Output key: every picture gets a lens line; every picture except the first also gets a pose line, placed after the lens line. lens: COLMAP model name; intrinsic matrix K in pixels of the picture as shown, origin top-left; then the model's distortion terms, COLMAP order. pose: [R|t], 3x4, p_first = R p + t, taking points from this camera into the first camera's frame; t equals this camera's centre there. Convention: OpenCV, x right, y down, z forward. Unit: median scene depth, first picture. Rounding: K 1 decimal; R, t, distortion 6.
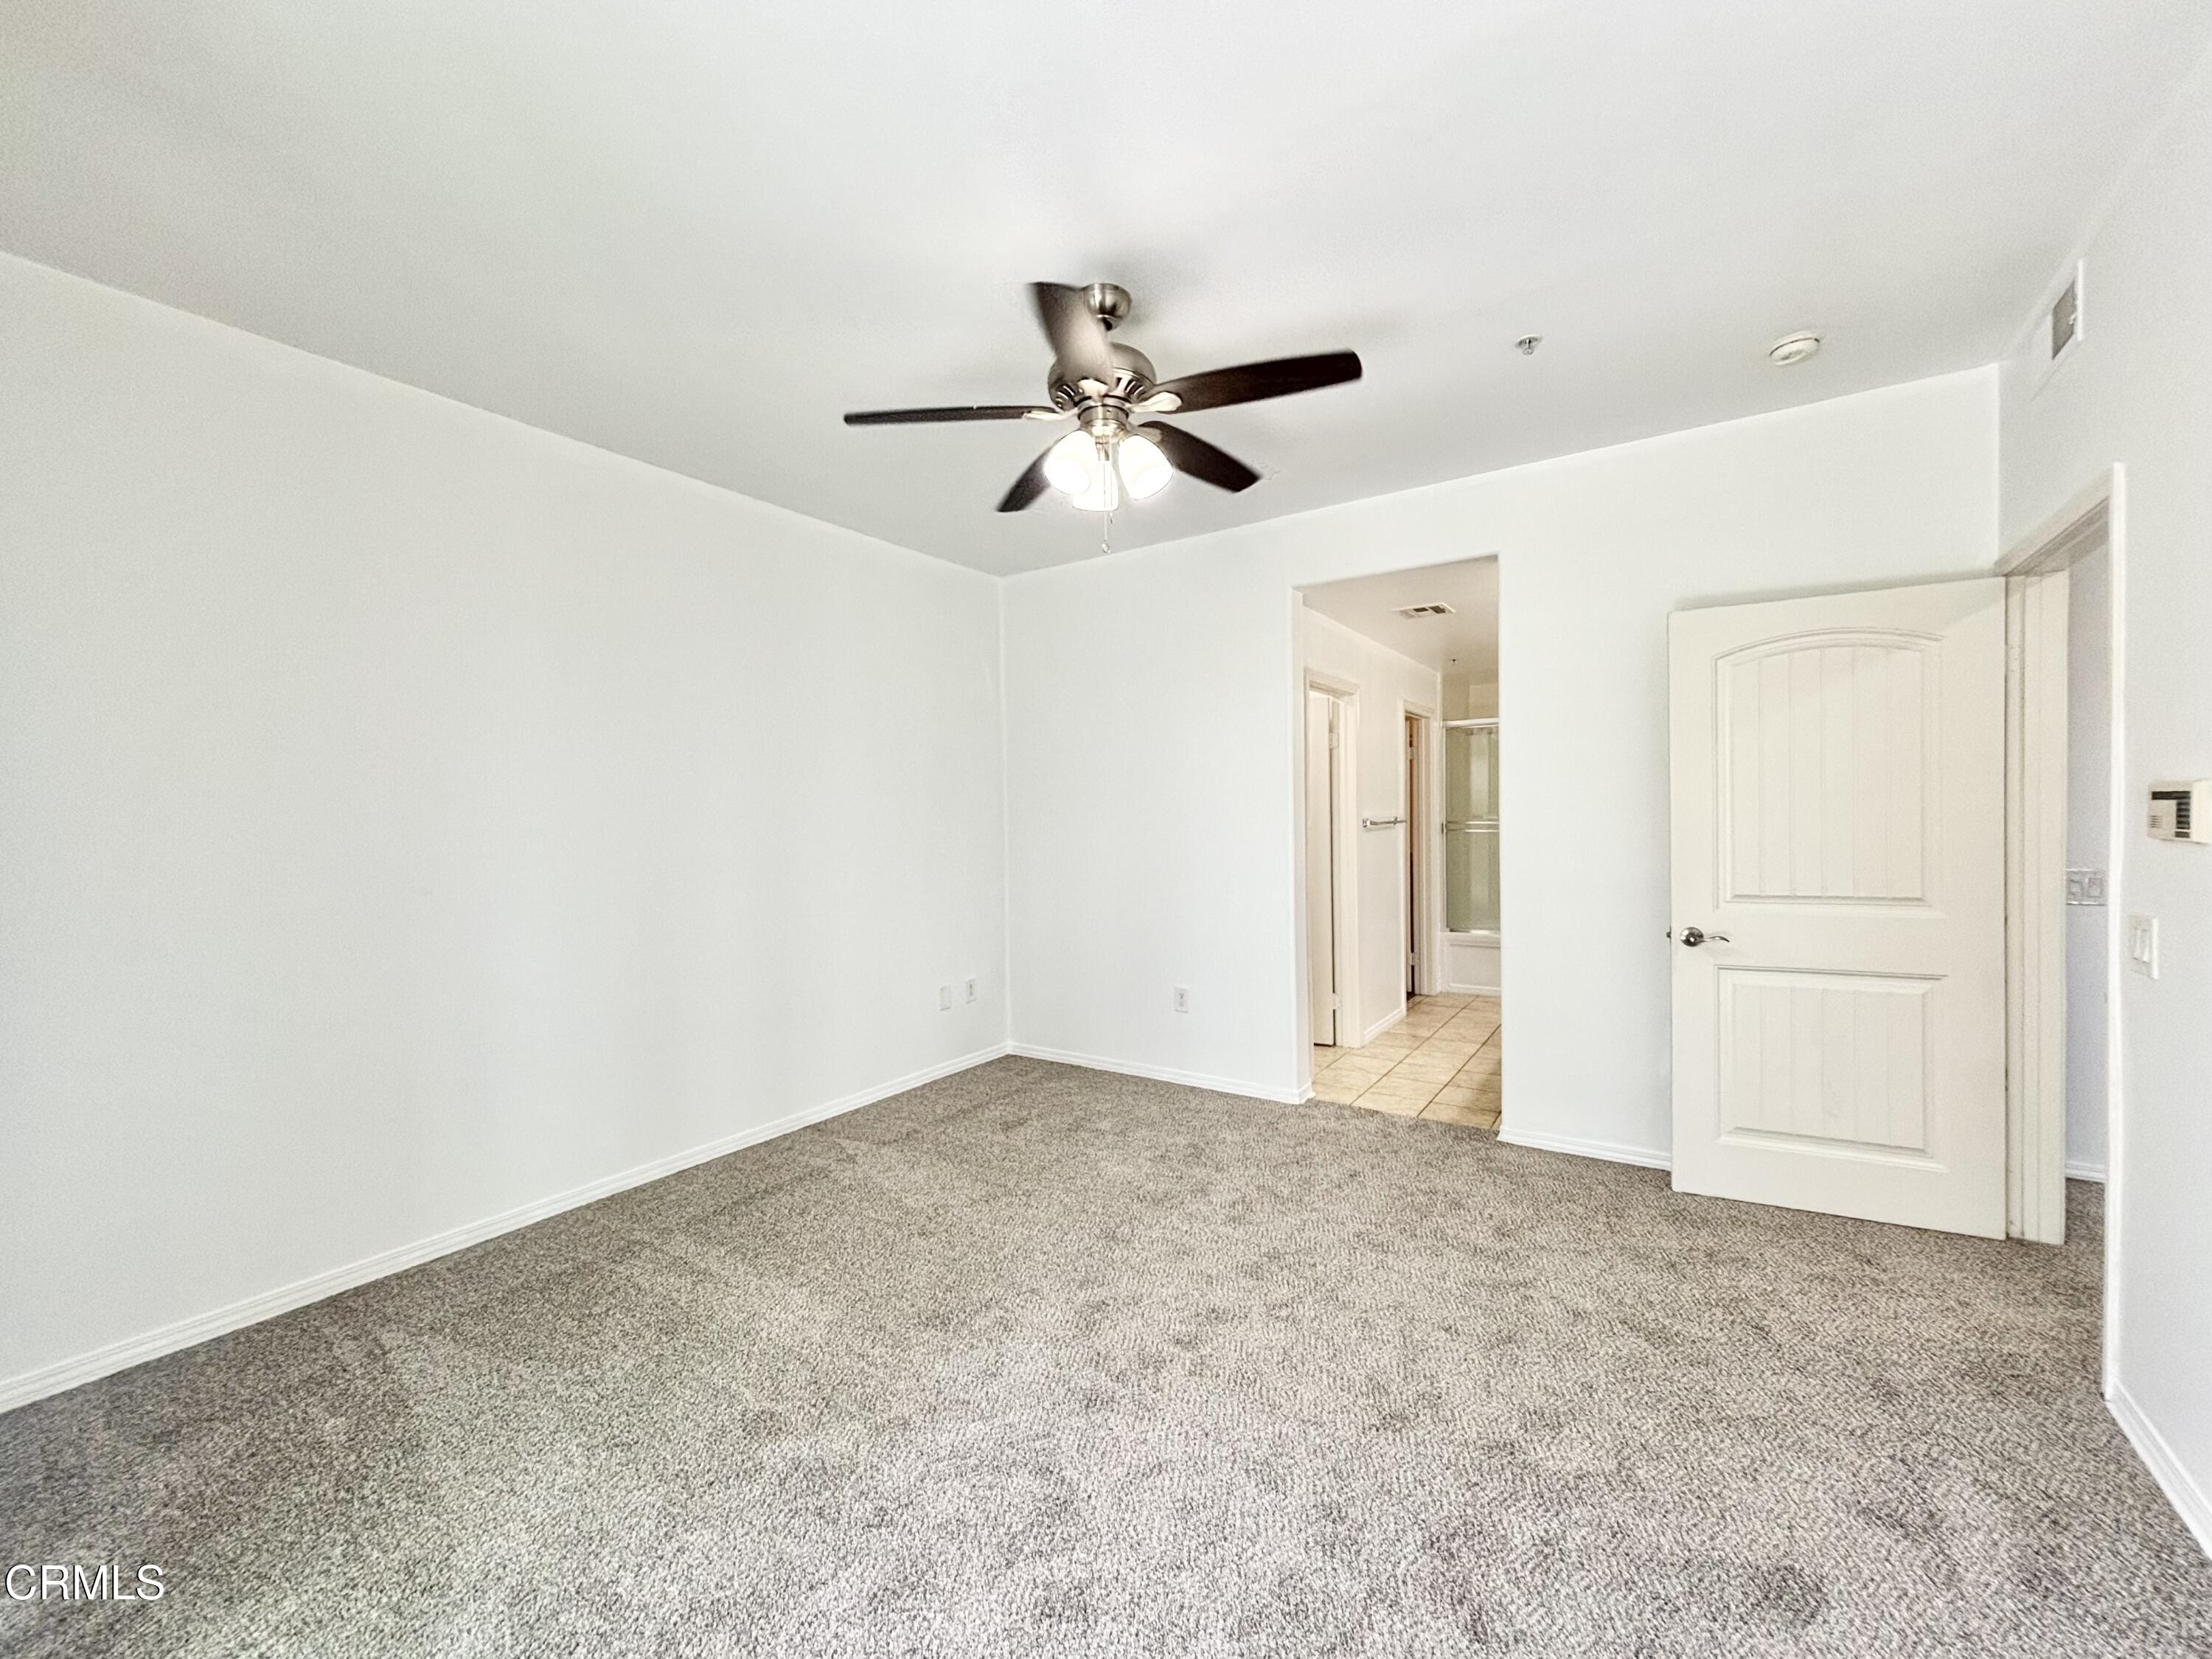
lens RADIAL K [[899.0, 0, 1106.7], [0, 899.0, 828.1], [0, 0, 1]] dist [-0.003692, 0.000177]
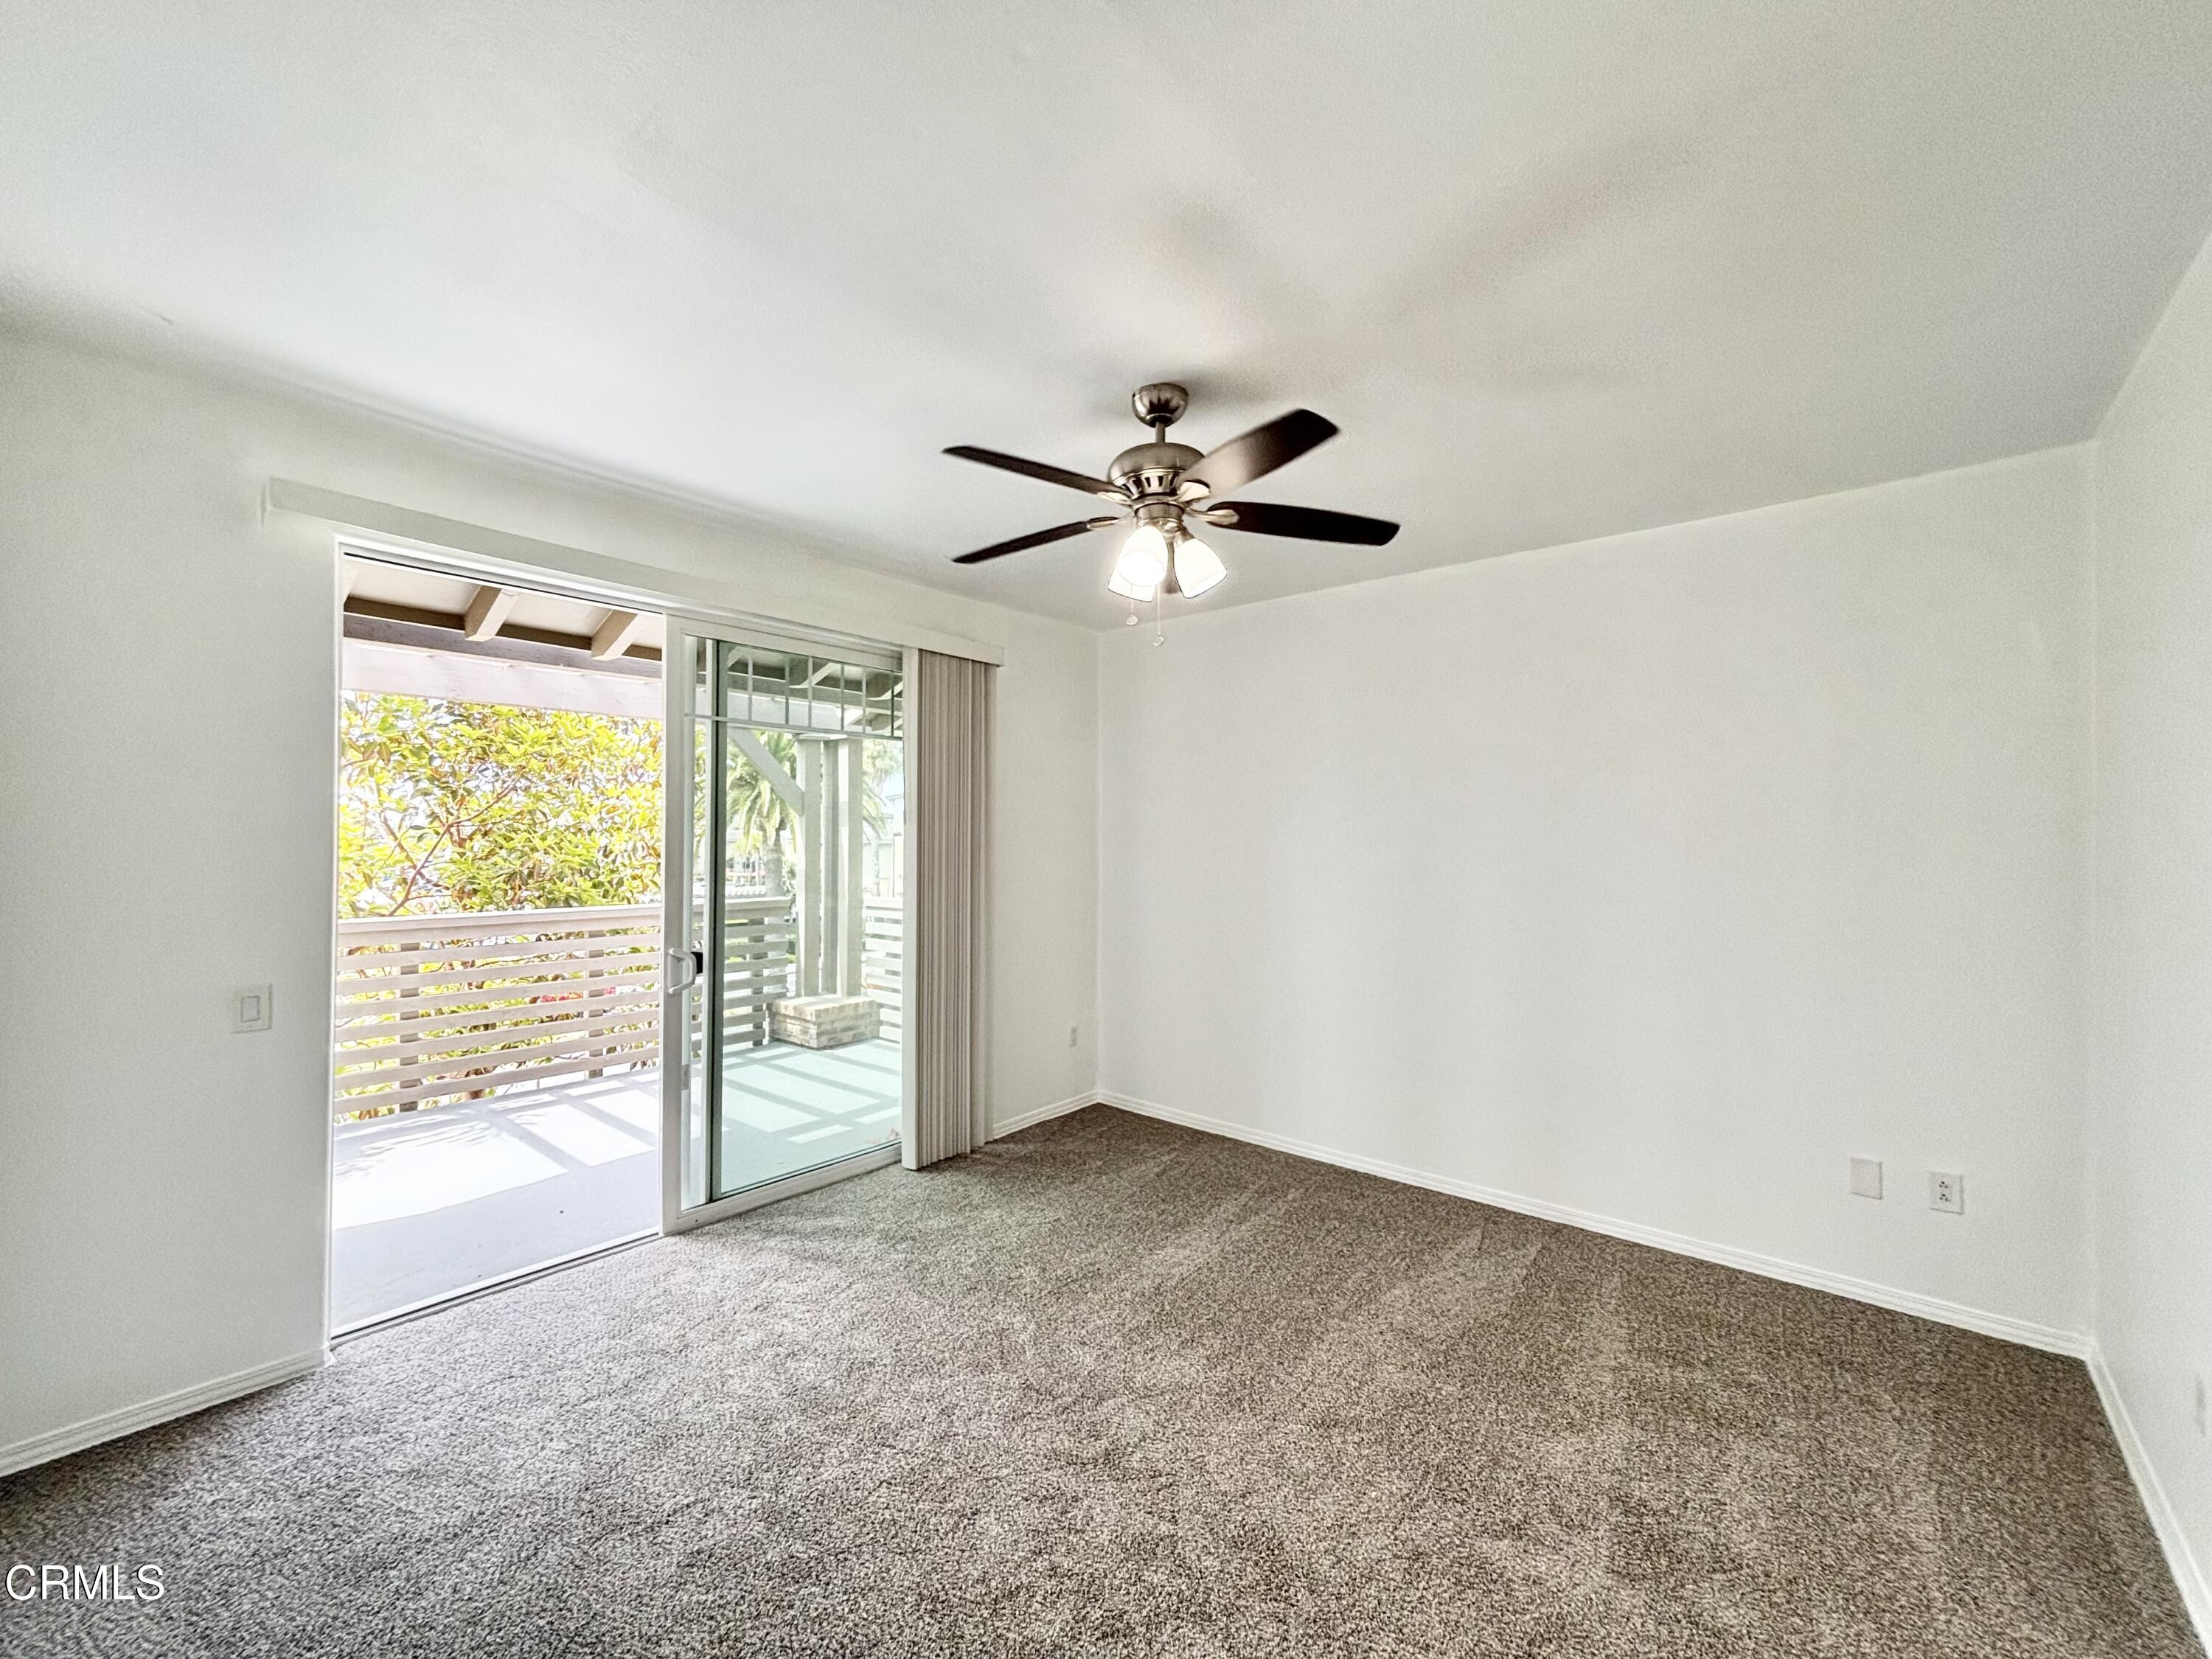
lens RADIAL K [[899.0, 0, 1100.7], [0, 899.0, 828.6], [0, 0, 1]] dist [-0.003692, 0.000177]
pose [[-0.110978, 0.013079, -0.993737, 0.724879], [-0.018325, 0.999716, 0.015204, -0.084612], [0.993654, 0.019897, -0.110707, 0.751183]]
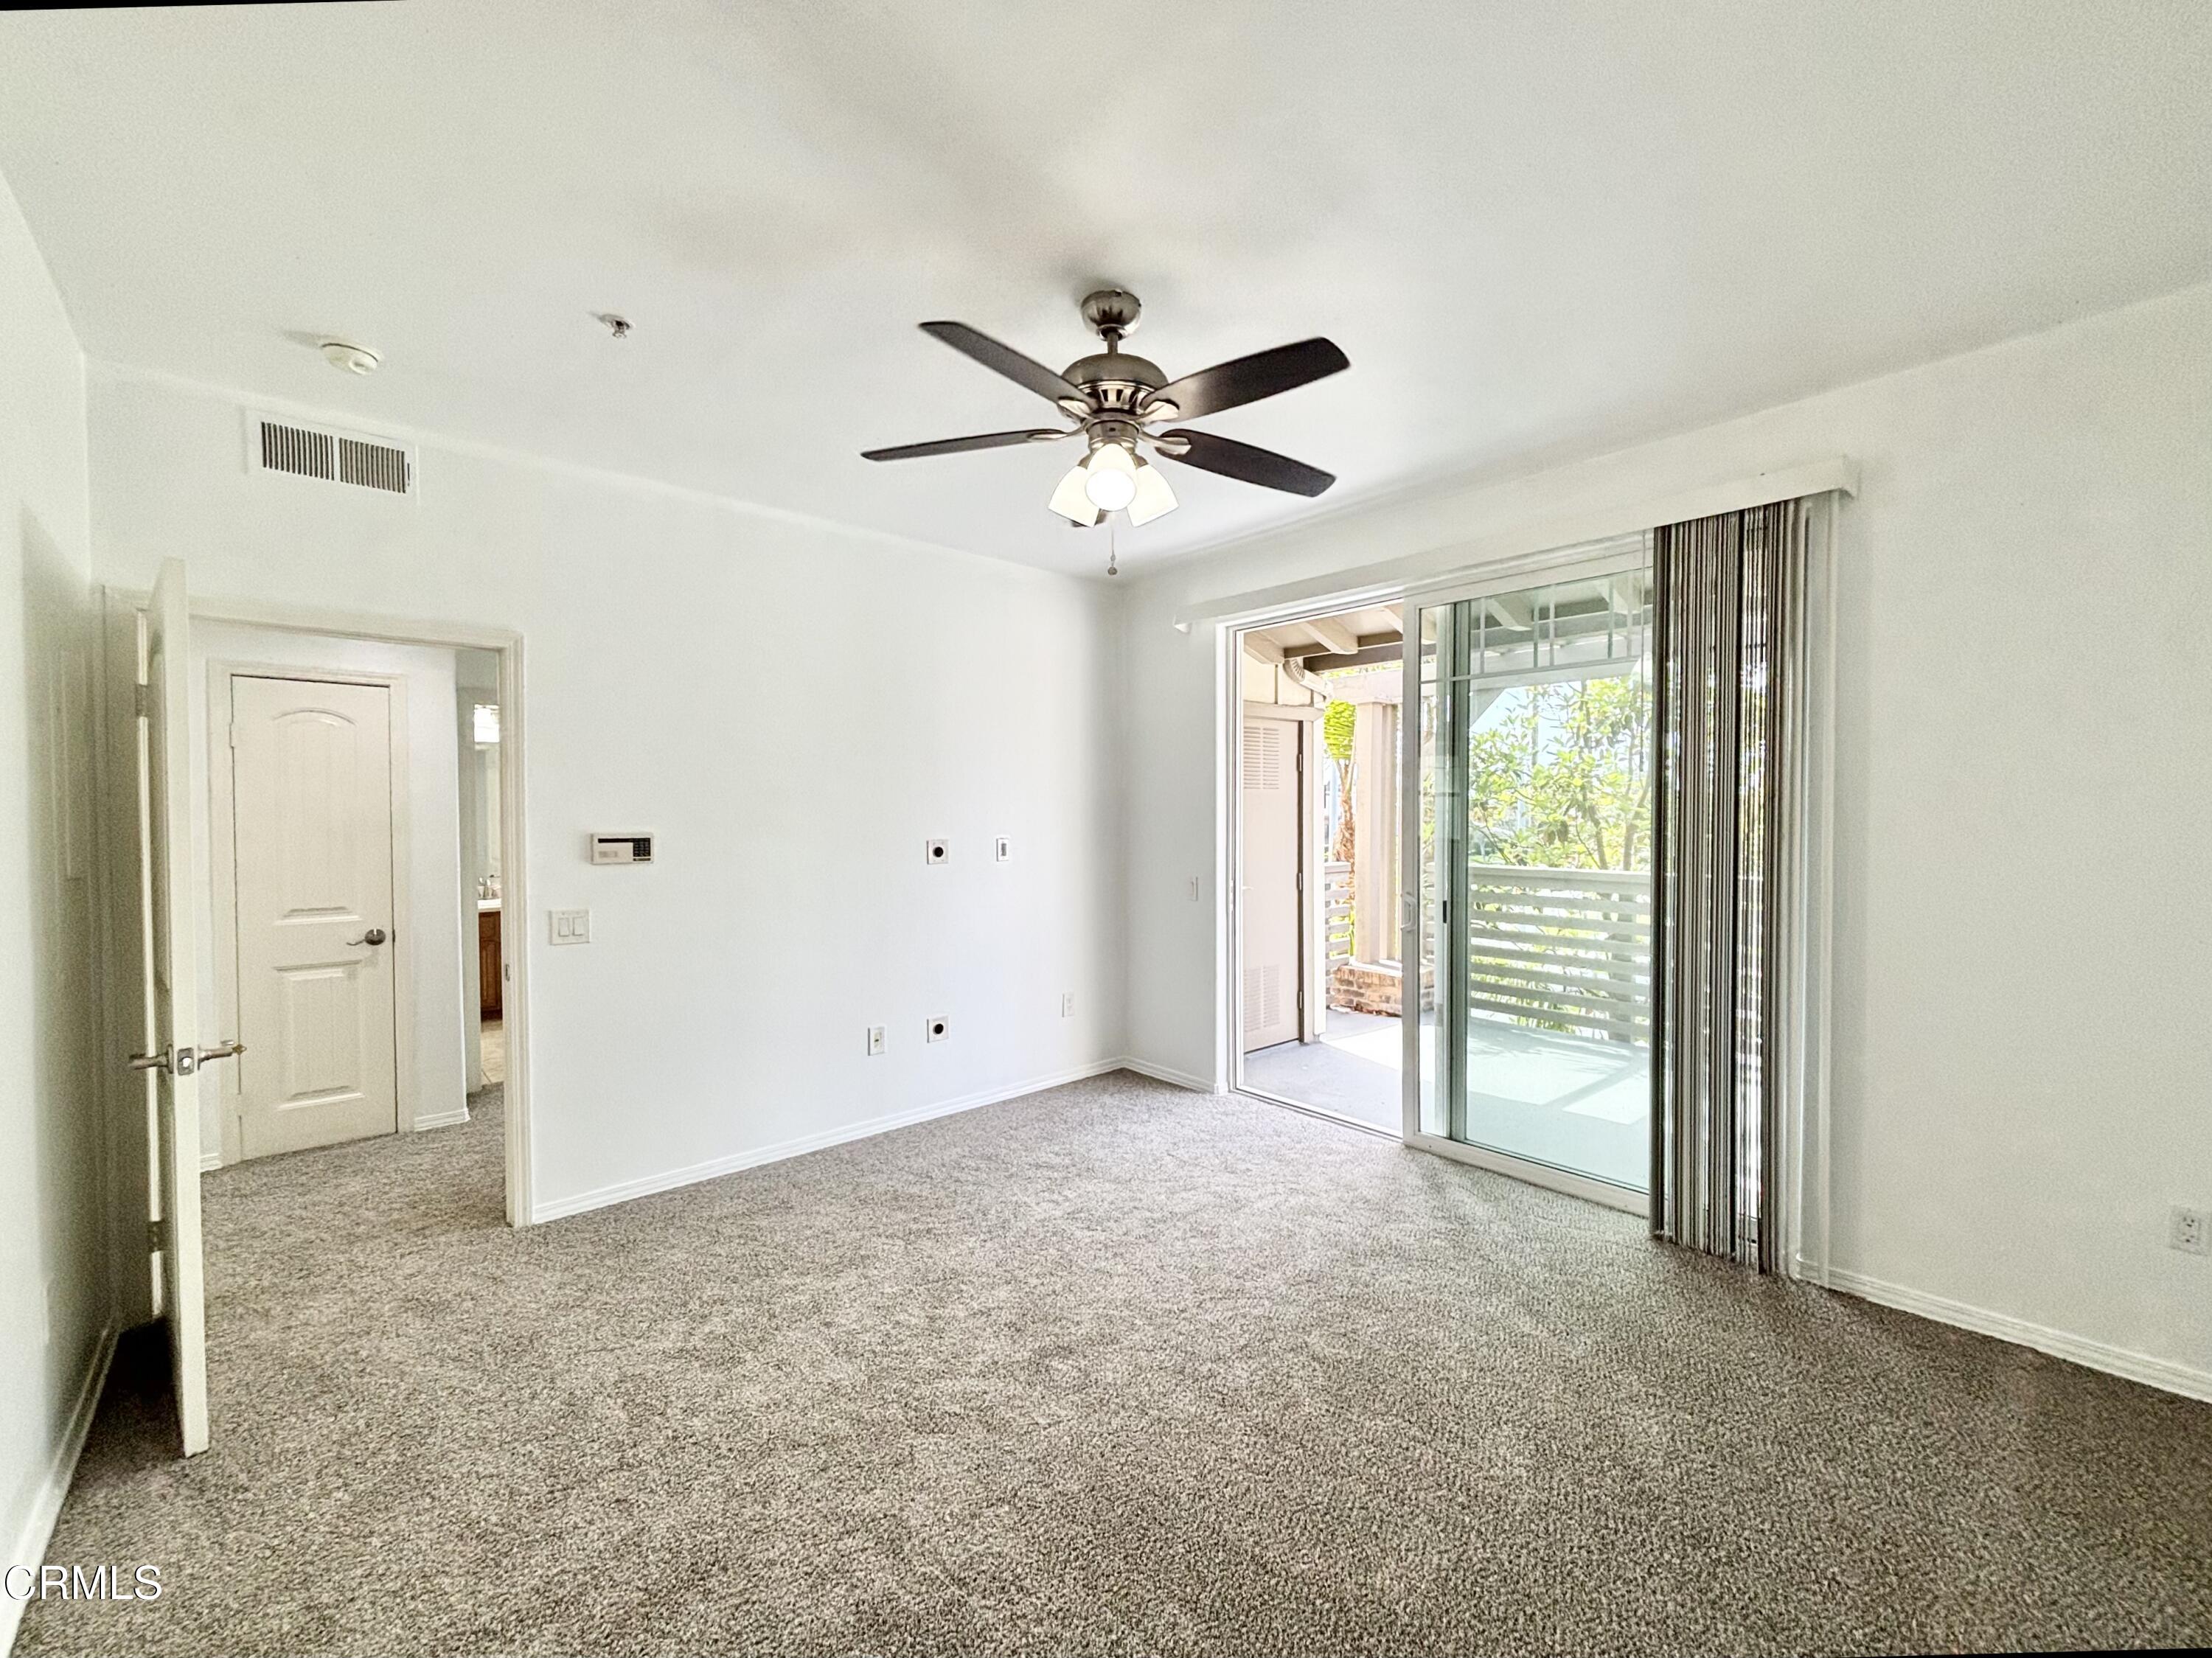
lens RADIAL K [[898.9, 0, 1117.2], [0, 898.9, 831.1], [0, 0, 1]] dist [-0.003692, 0.000177]
pose [[-0.976625, 0.010154, 0.214711, -0.120211], [0.018802, 0.999090, 0.038271, -0.056065], [-0.214127, 0.041414, -0.975928, 1.363822]]
